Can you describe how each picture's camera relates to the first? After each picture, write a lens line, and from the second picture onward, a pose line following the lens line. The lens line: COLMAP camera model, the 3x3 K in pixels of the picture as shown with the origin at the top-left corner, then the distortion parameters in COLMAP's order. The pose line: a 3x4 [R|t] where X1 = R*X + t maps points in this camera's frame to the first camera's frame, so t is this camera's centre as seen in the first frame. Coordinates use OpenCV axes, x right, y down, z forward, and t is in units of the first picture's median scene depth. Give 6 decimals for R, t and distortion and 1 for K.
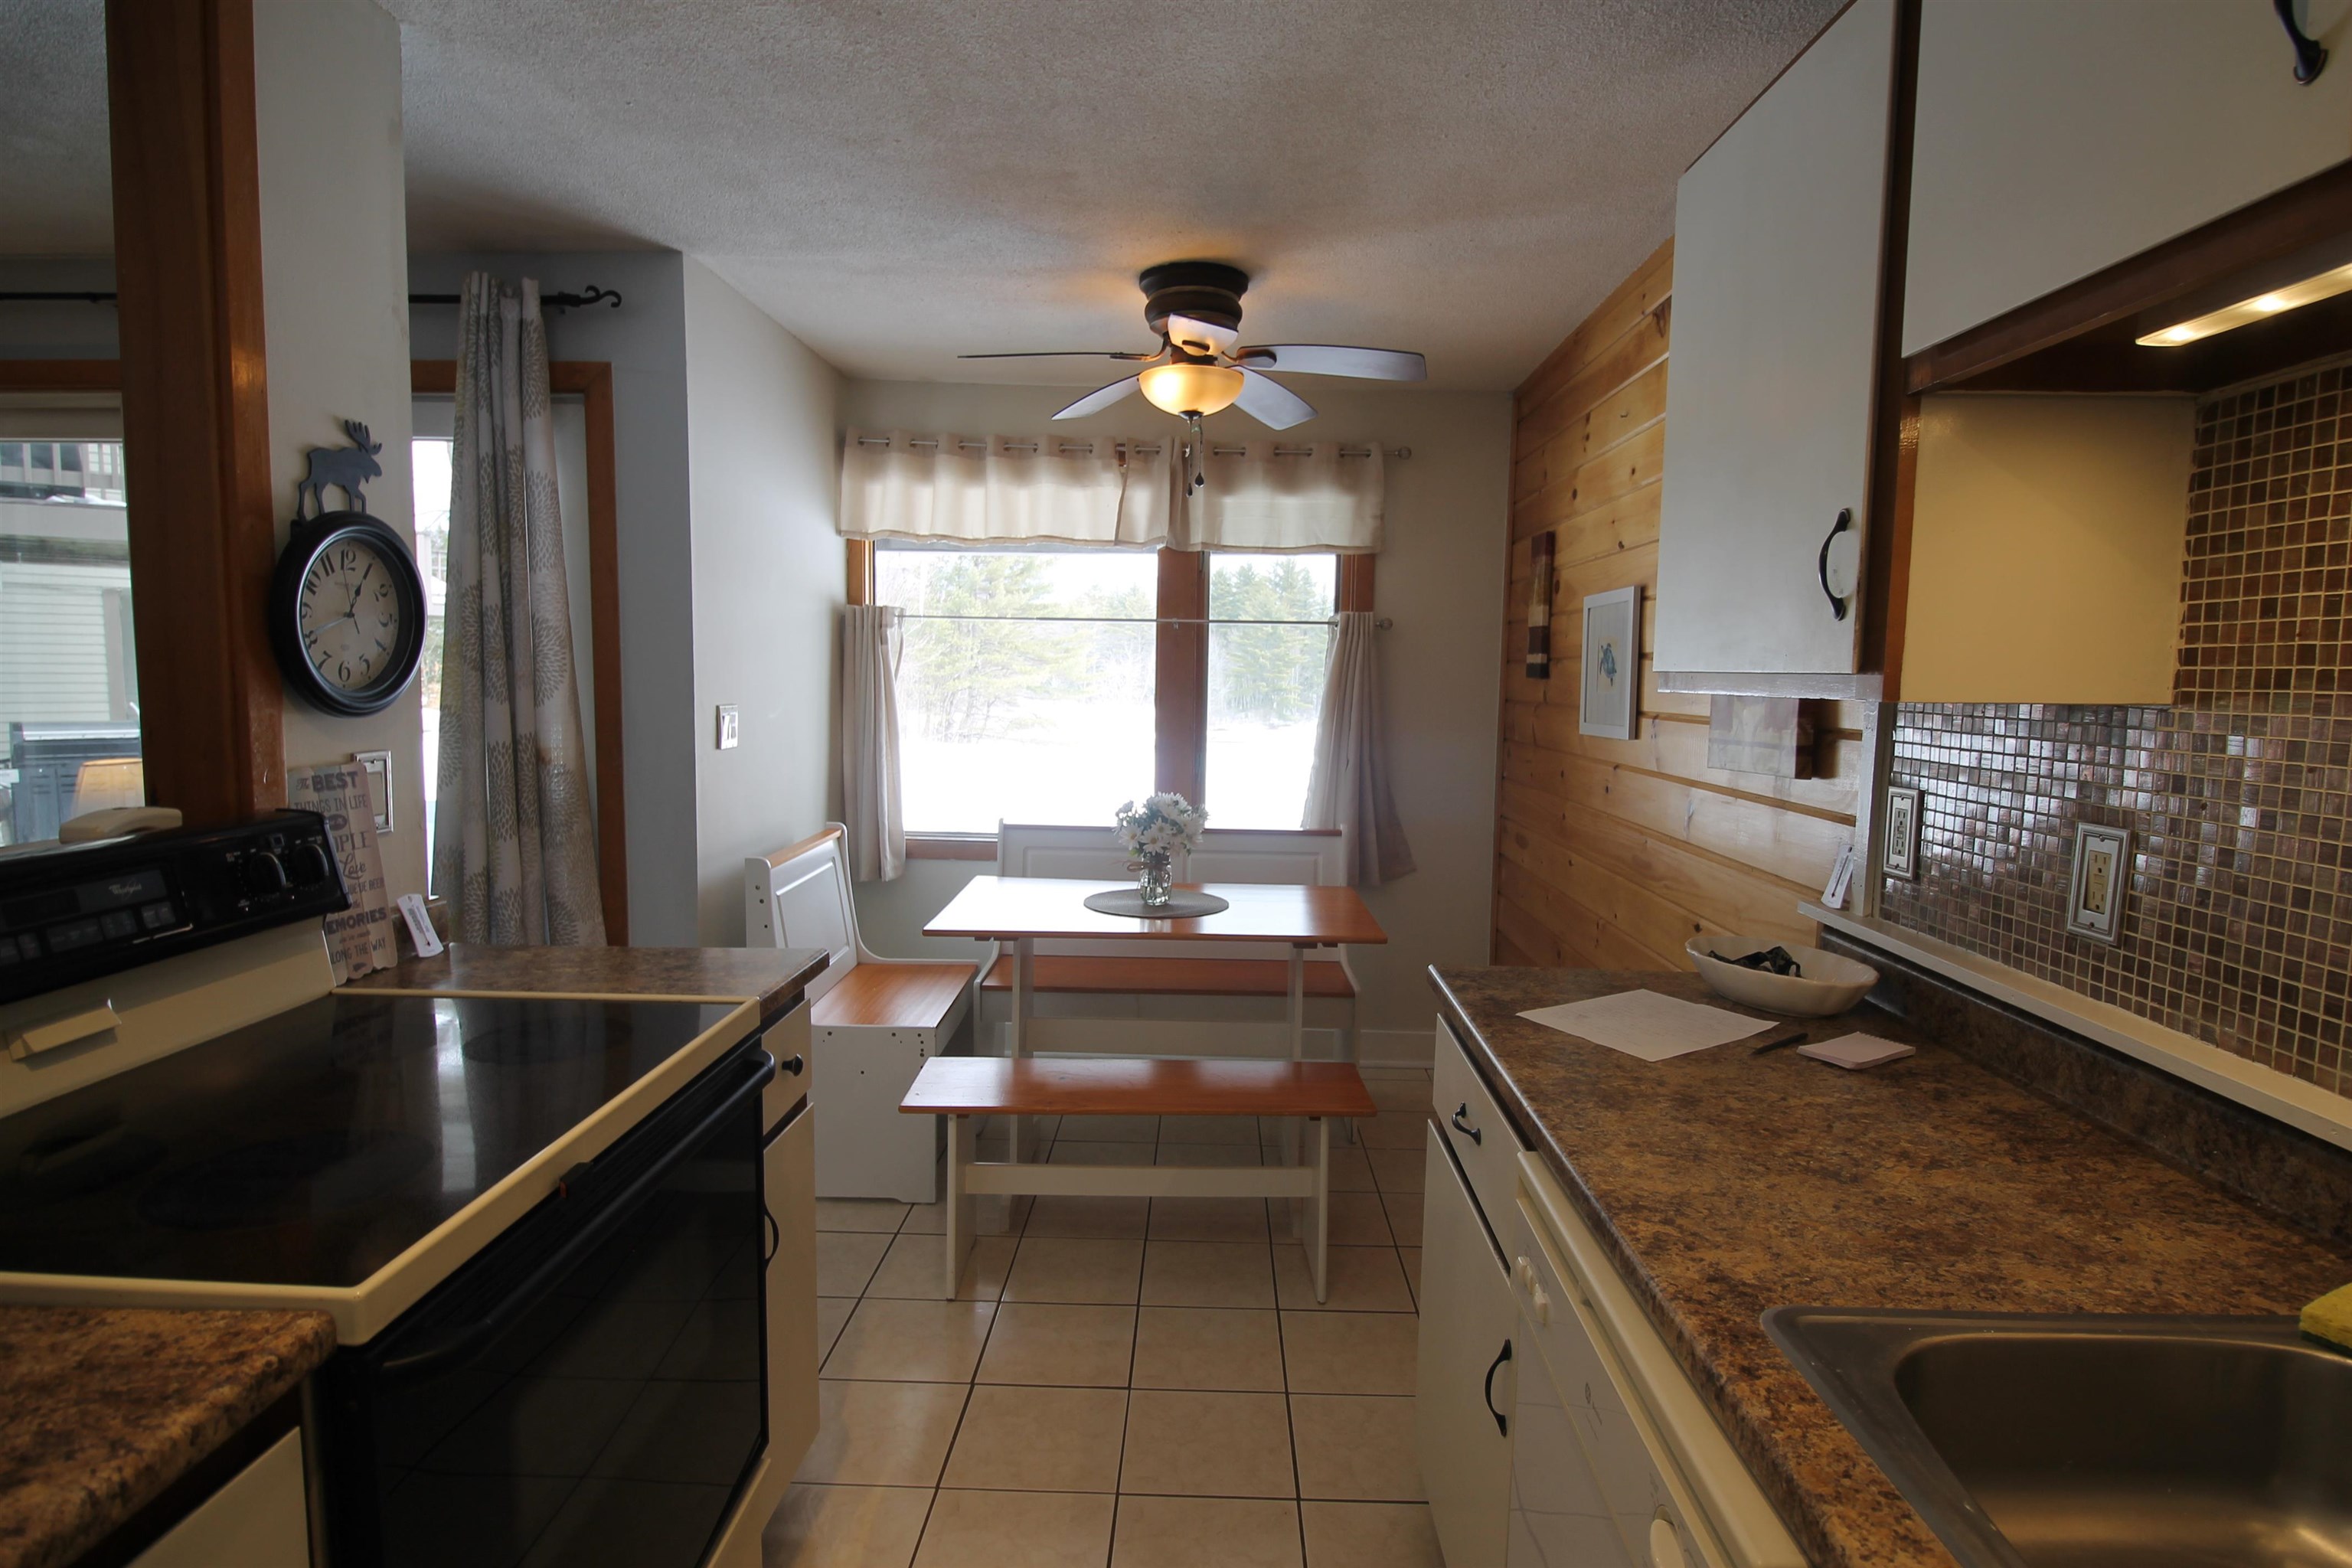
lens RADIAL K [[1205.4, 0, 1188.5], [0, 1205.4, 784.8], [0, 0, 1]] dist [0.003384, -0.012781]
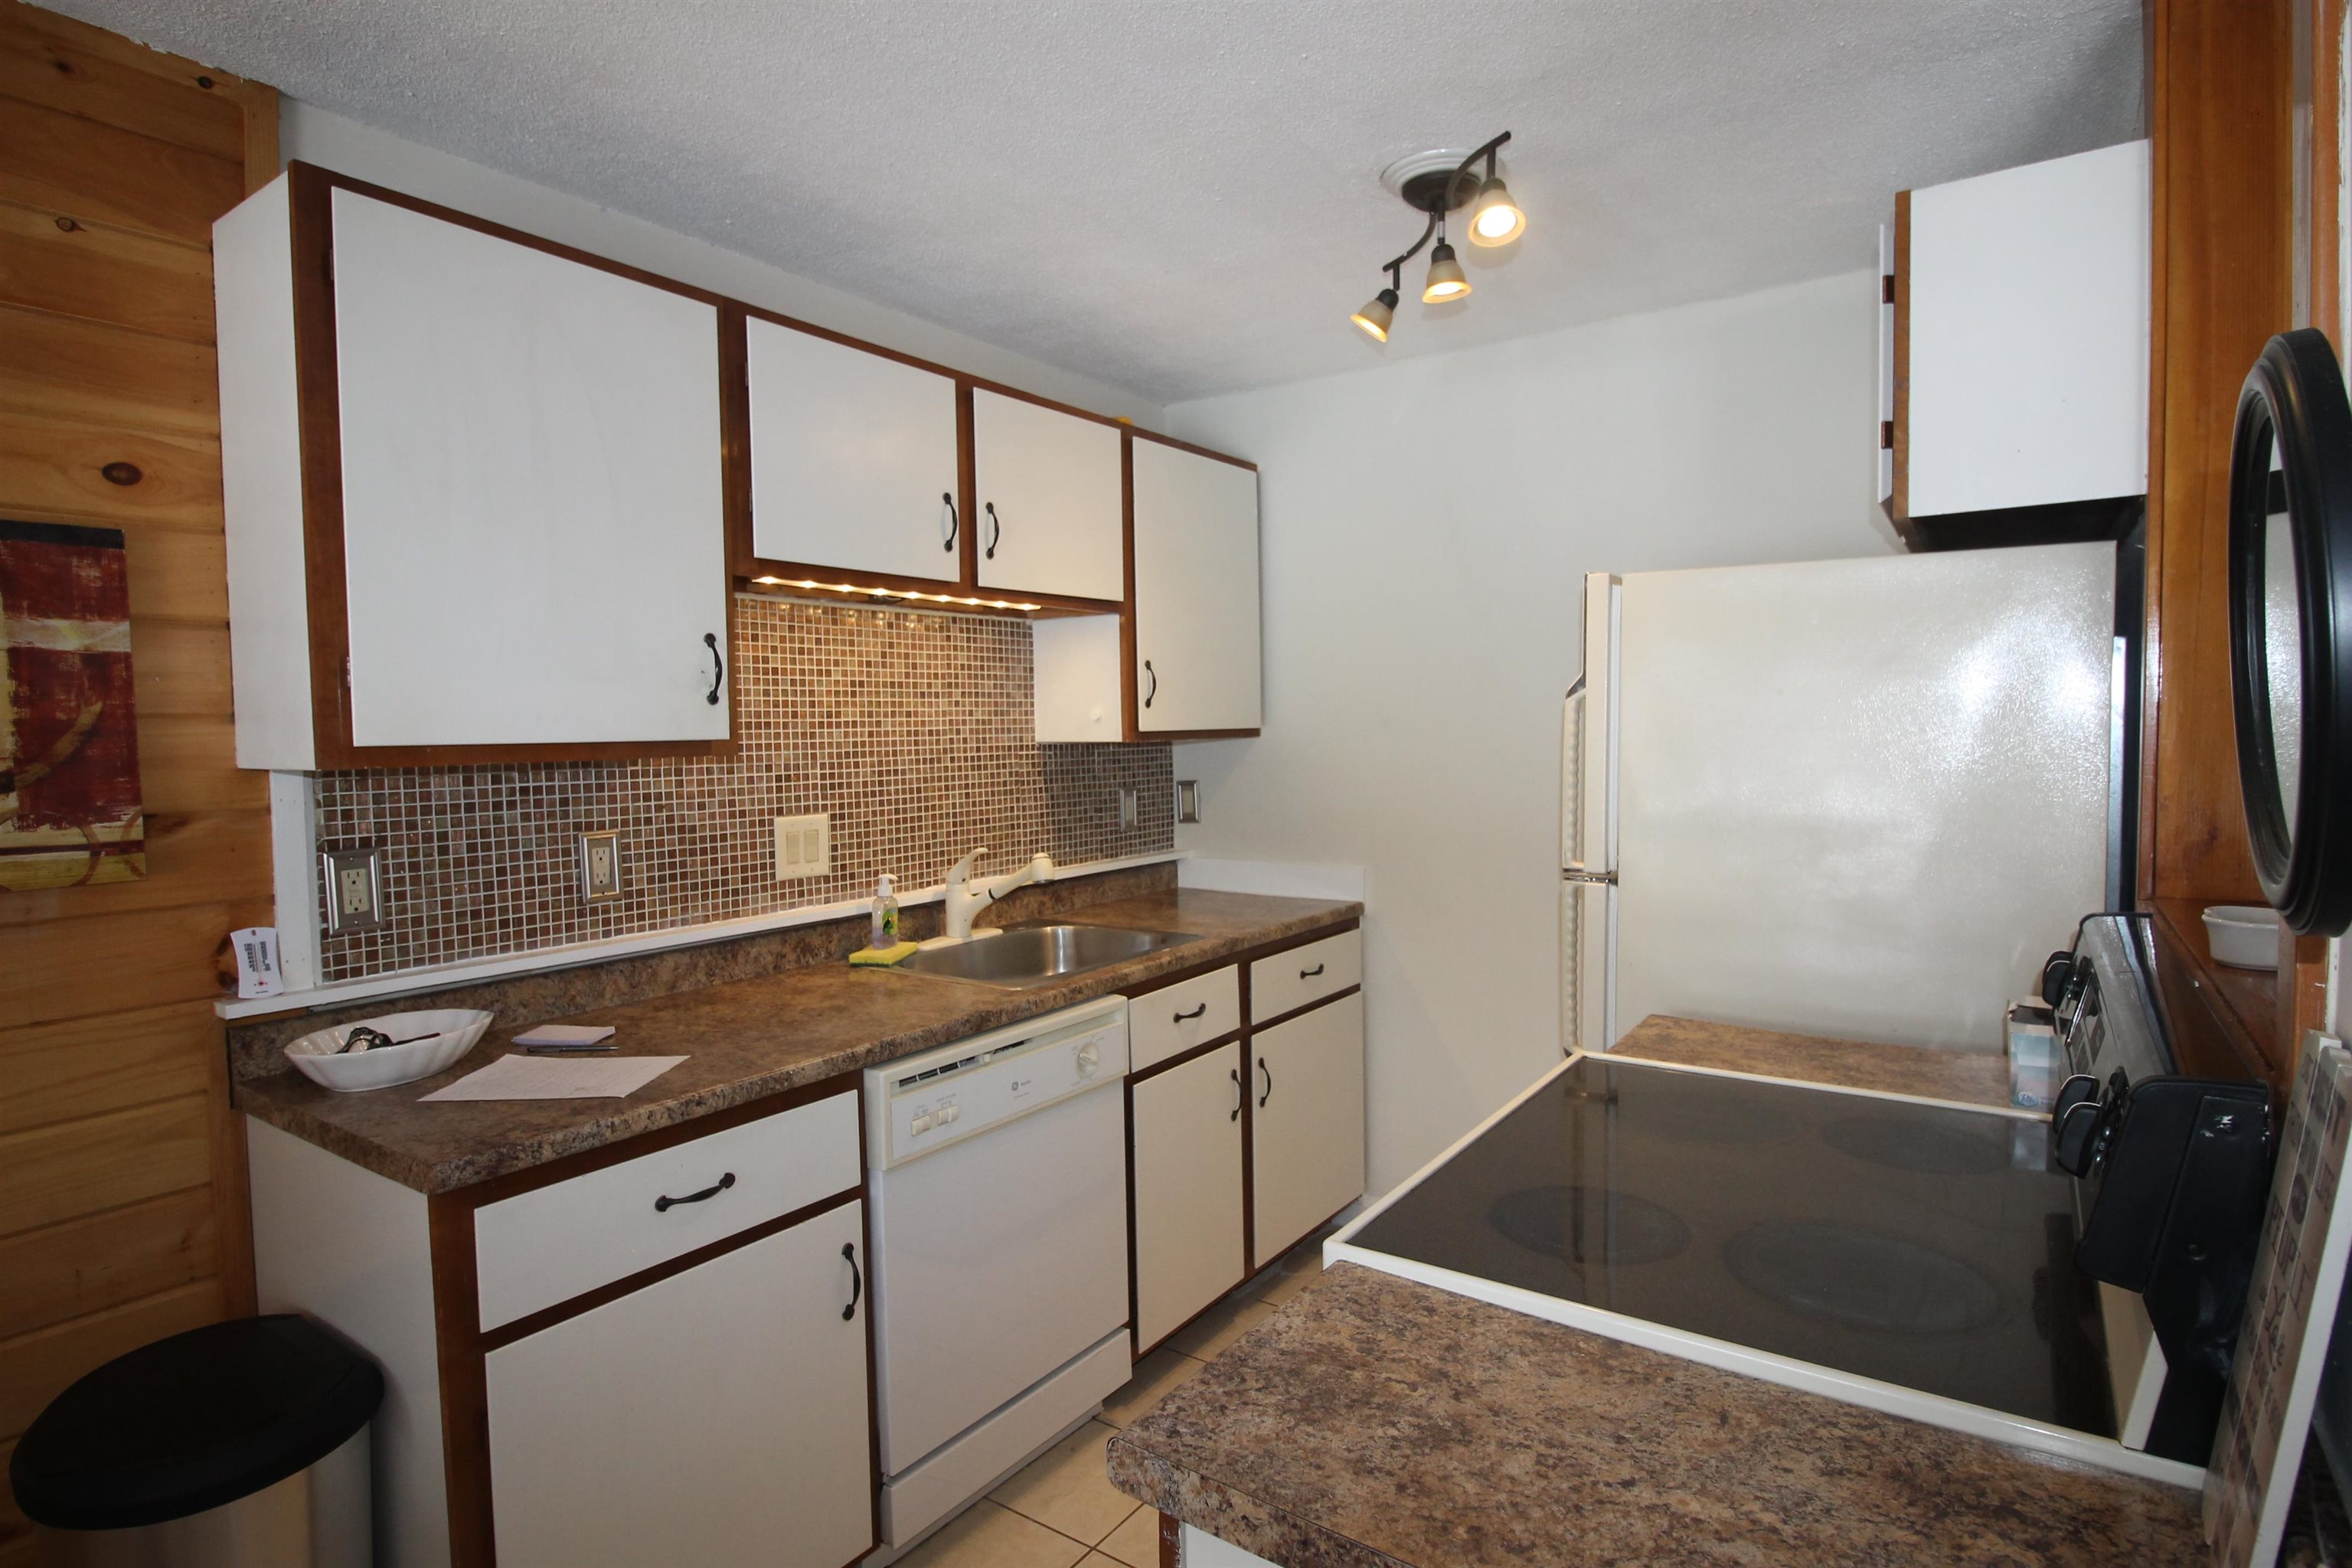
lens RADIAL K [[1201.6, 0, 1194.0], [0, 1201.6, 781.2], [0, 0, 1]] dist [0.004132, -0.013327]
pose [[-0.834623, -0.029985, 0.550005, -0.595230], [0.054583, 0.989100, 0.136752, -0.157234], [-0.548111, 0.144158, -0.823889, 1.407054]]
